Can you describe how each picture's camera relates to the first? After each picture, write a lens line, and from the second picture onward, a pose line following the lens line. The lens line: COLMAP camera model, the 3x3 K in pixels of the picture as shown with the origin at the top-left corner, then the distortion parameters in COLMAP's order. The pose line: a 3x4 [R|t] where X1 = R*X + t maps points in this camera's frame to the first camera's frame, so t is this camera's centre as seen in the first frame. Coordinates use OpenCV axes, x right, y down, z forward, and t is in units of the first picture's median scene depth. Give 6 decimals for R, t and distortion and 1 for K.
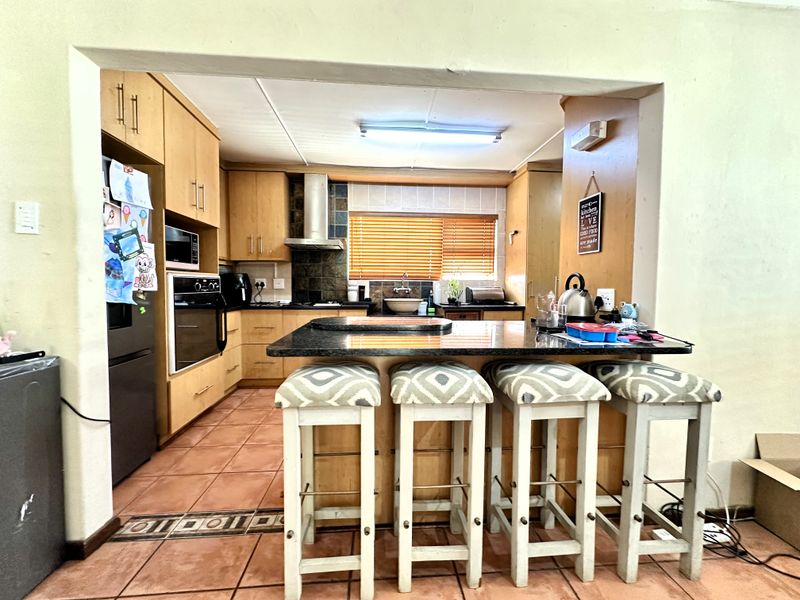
lens RADIAL K [[324.6, 0, 400.0], [0, 324.6, 300.0], [0, 0, 1]] dist [-0.000051, -0.000011]
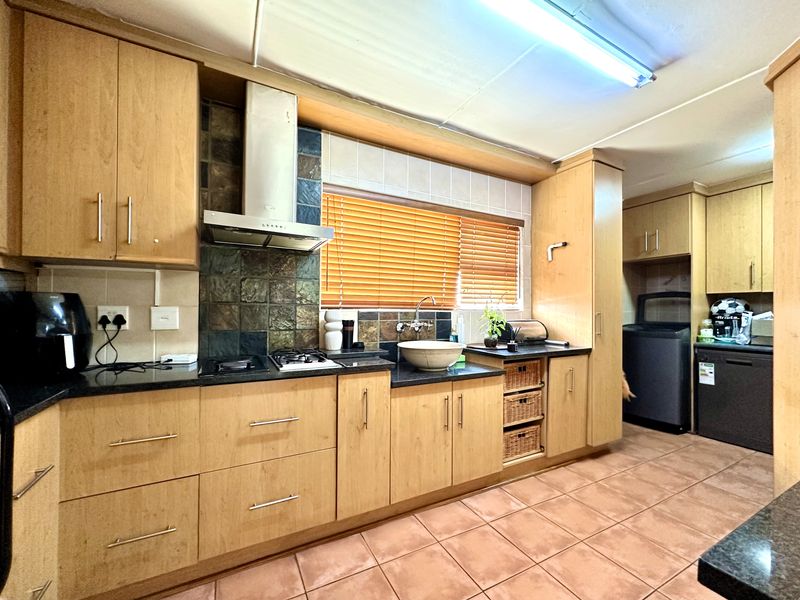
lens RADIAL K [[334.4, 0, 402.3], [0, 334.4, 306.0], [0, 0, 1]] dist [0.000000, -0.000015]
pose [[0.915169, 0.006504, 0.403017, -0.265305], [0.016341, 0.998449, -0.053221, -0.037481], [-0.402738, 0.055292, 0.913644, 0.461614]]
